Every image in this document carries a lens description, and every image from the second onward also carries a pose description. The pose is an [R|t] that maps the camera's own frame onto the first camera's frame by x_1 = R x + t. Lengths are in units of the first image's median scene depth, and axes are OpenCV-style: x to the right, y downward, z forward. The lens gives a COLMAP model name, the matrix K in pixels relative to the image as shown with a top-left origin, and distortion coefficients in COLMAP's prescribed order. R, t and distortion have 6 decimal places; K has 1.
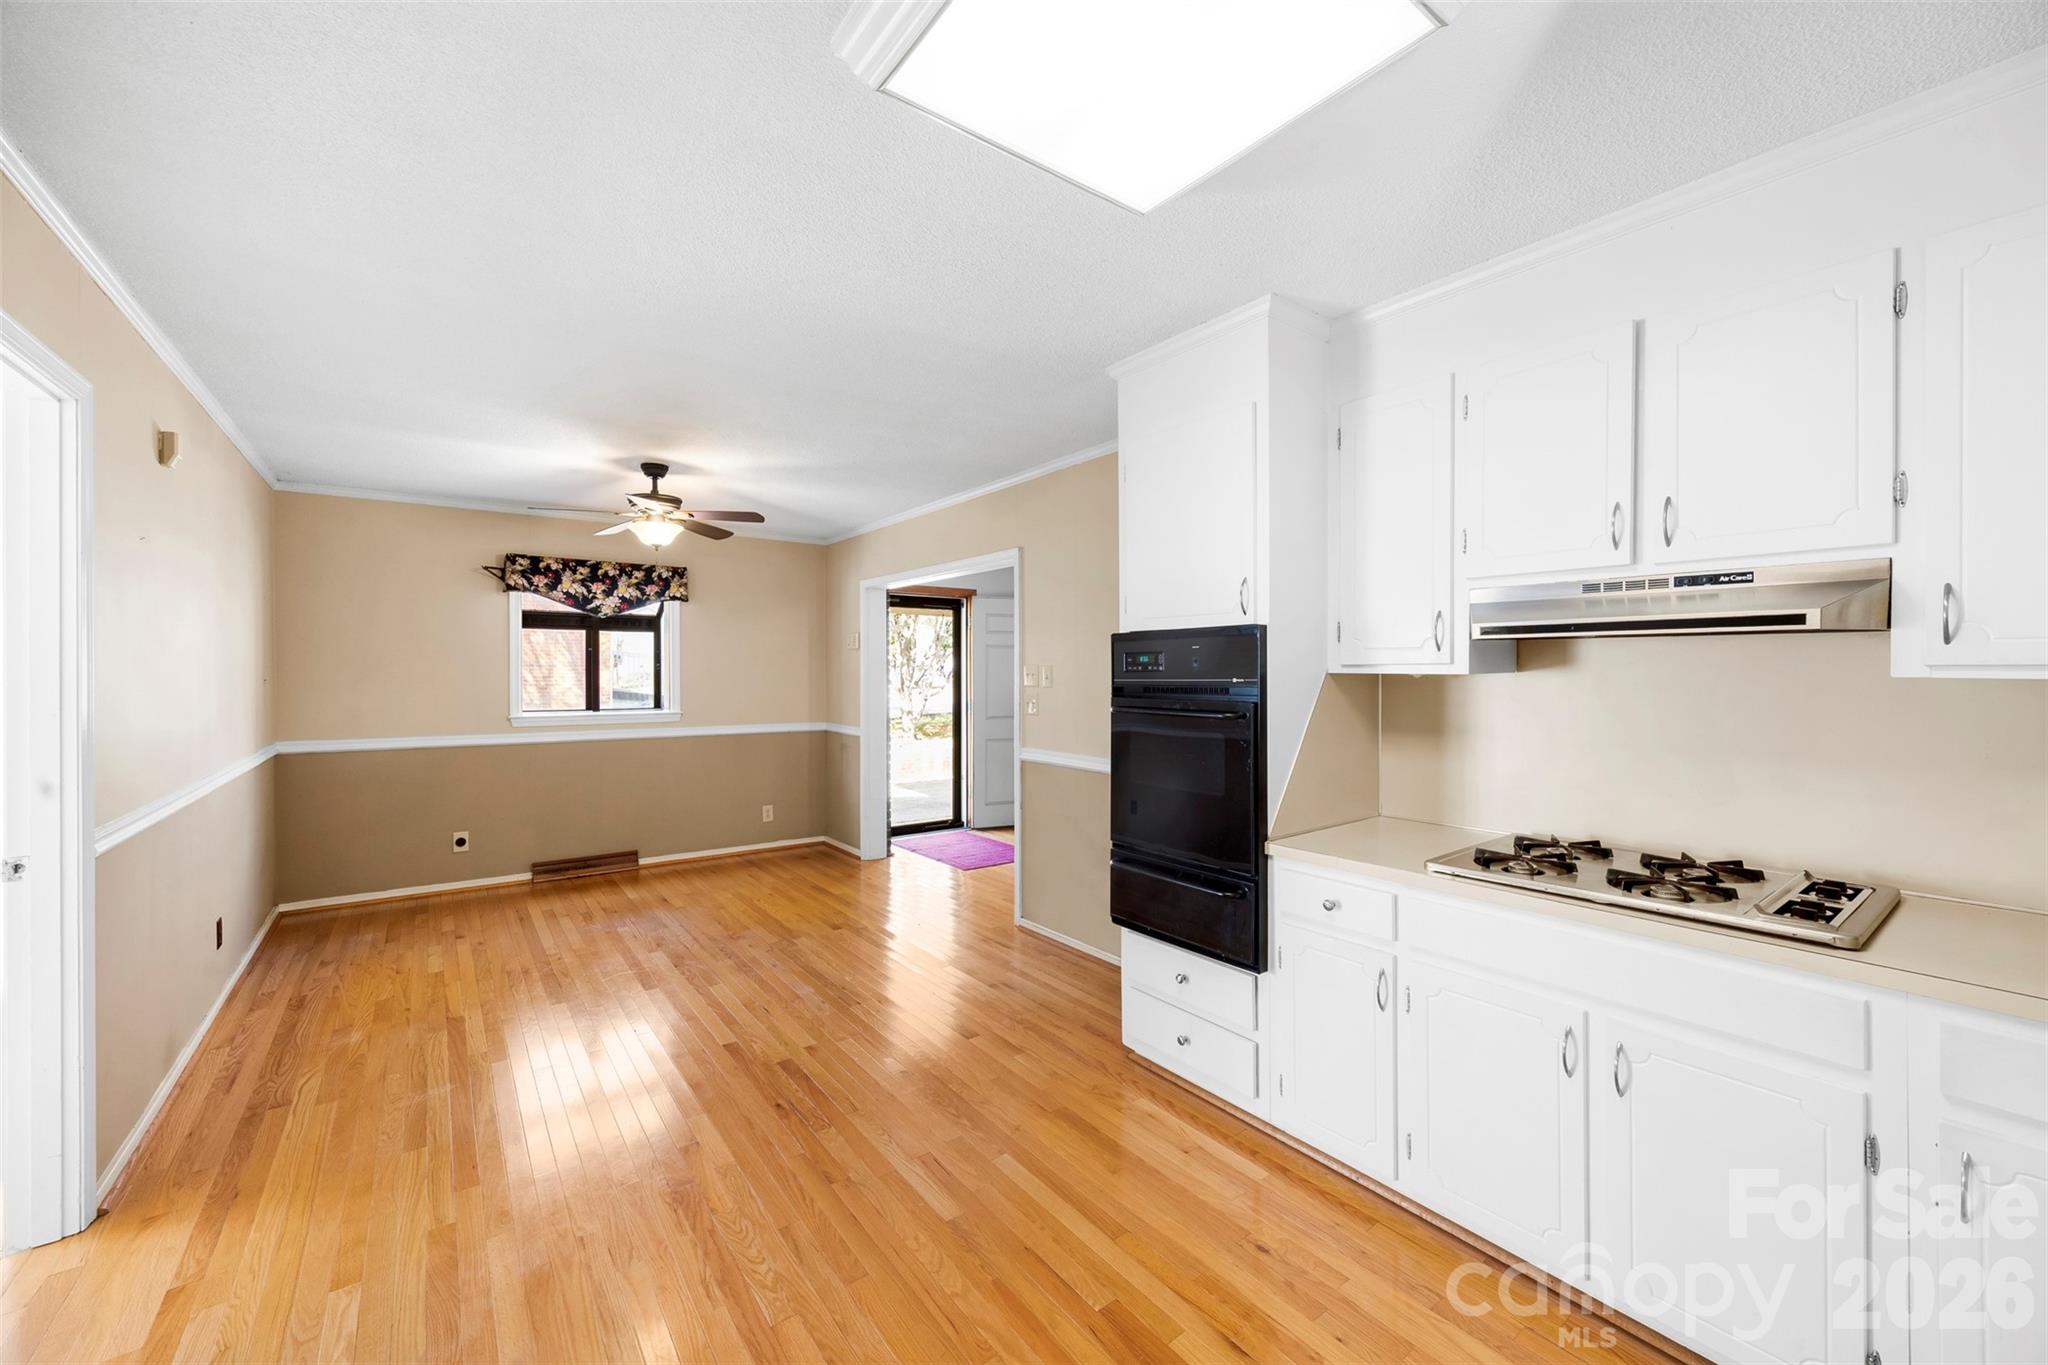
lens RADIAL K [[793.8, 0, 1021.4], [0, 793.8, 677.4], [0, 0, 1]] dist [-0.000618, -0.000022]
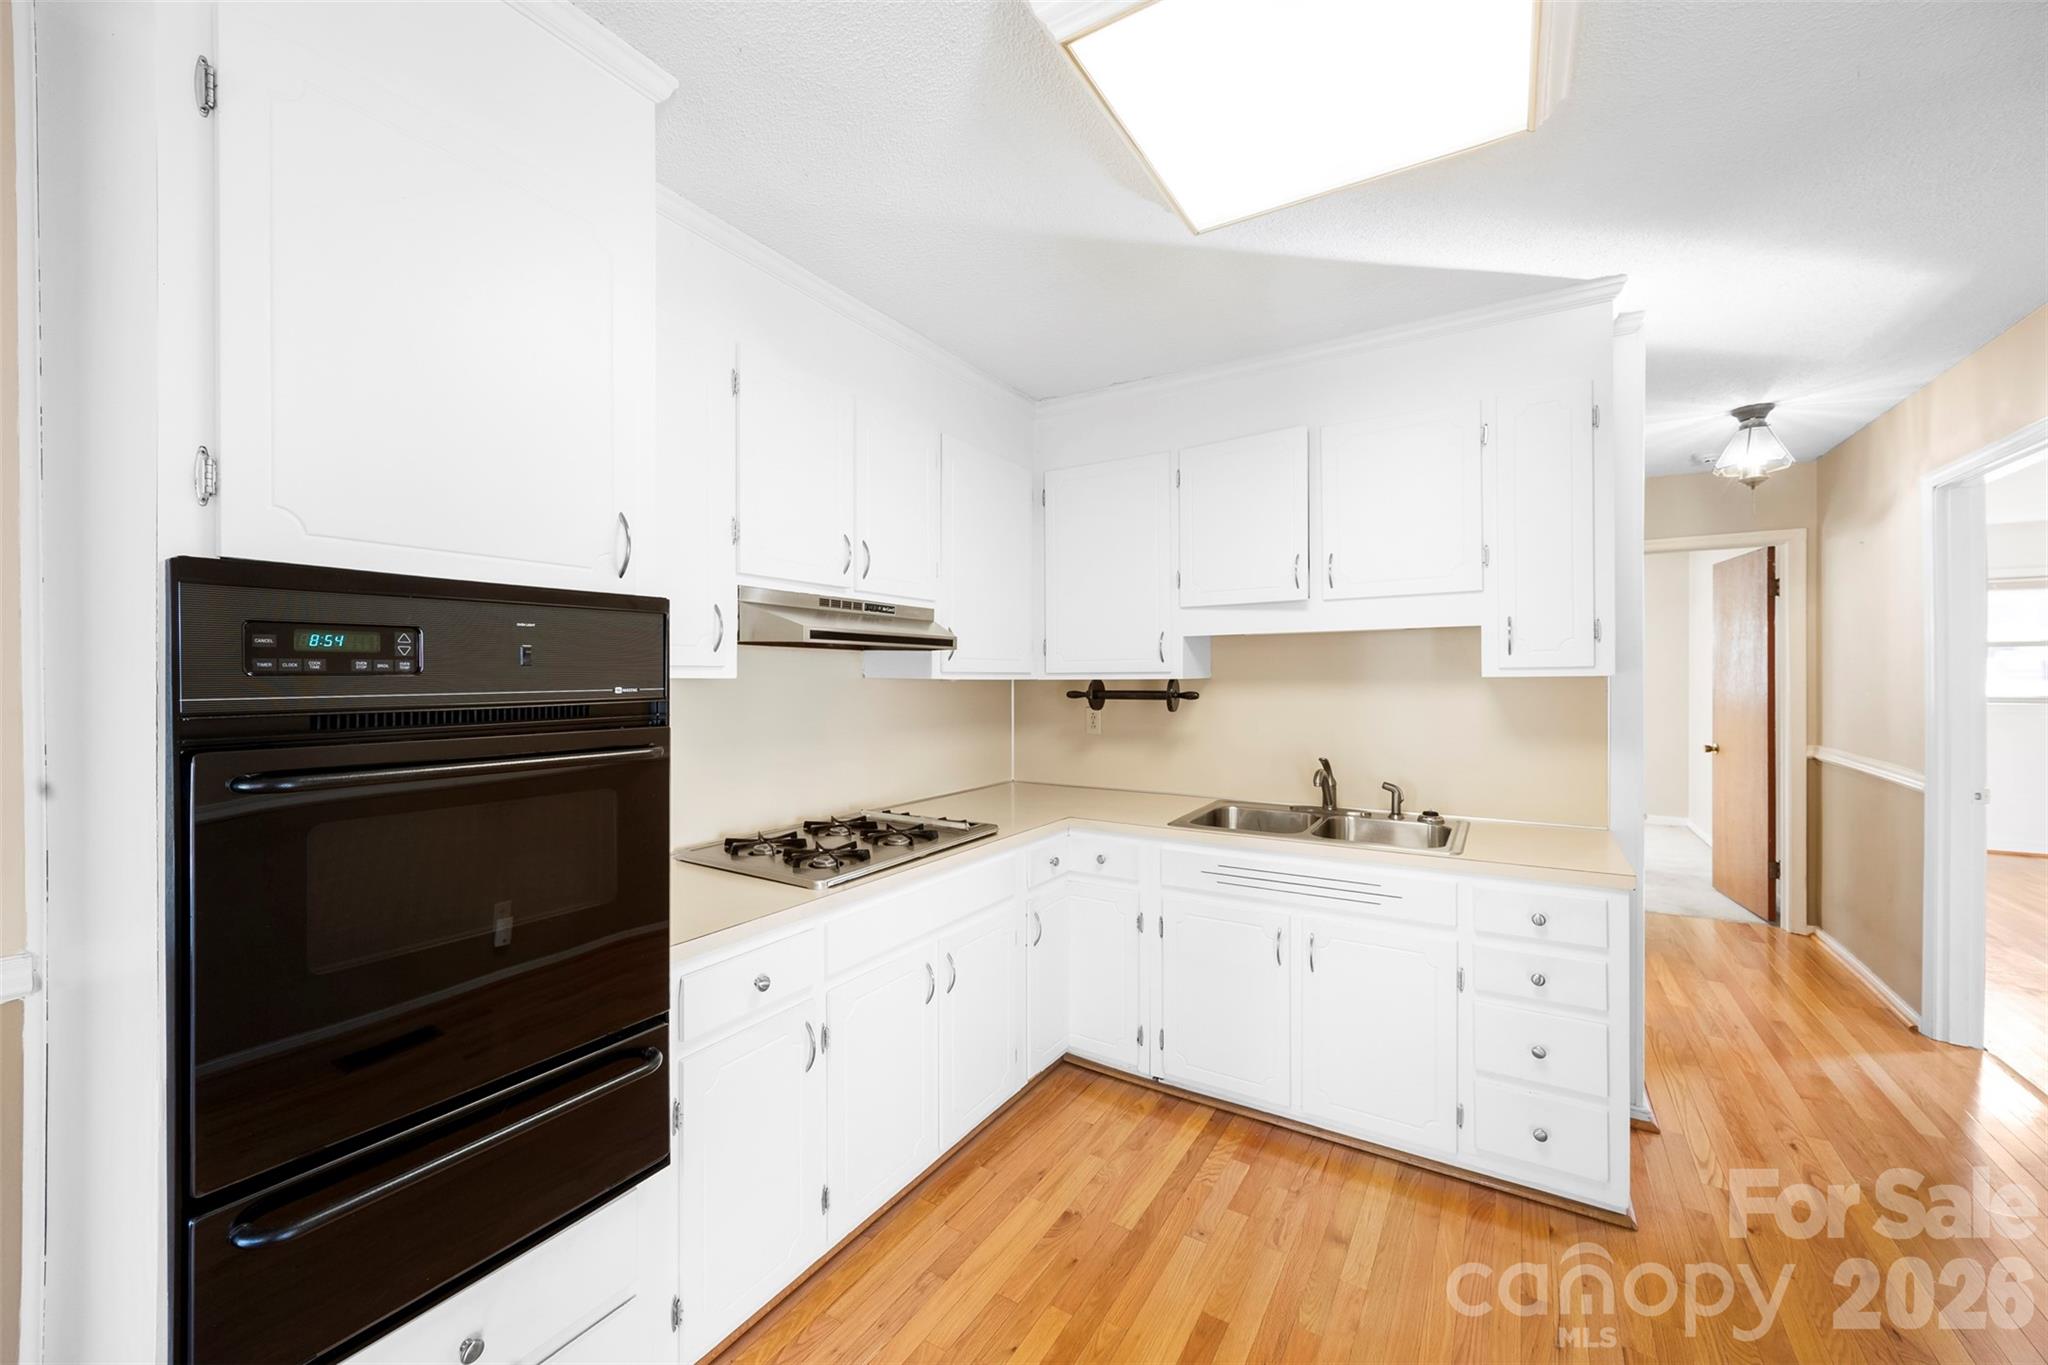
lens RADIAL K [[793.8, 0, 1021.7], [0, 793.8, 677.6], [0, 0, 1]] dist [-0.000618, -0.000022]
pose [[-0.355190, 0.000048, 0.934794, -0.307563], [0.004192, 0.999990, 0.001541, -0.005789], [-0.934785, 0.004466, -0.355187, 0.846223]]
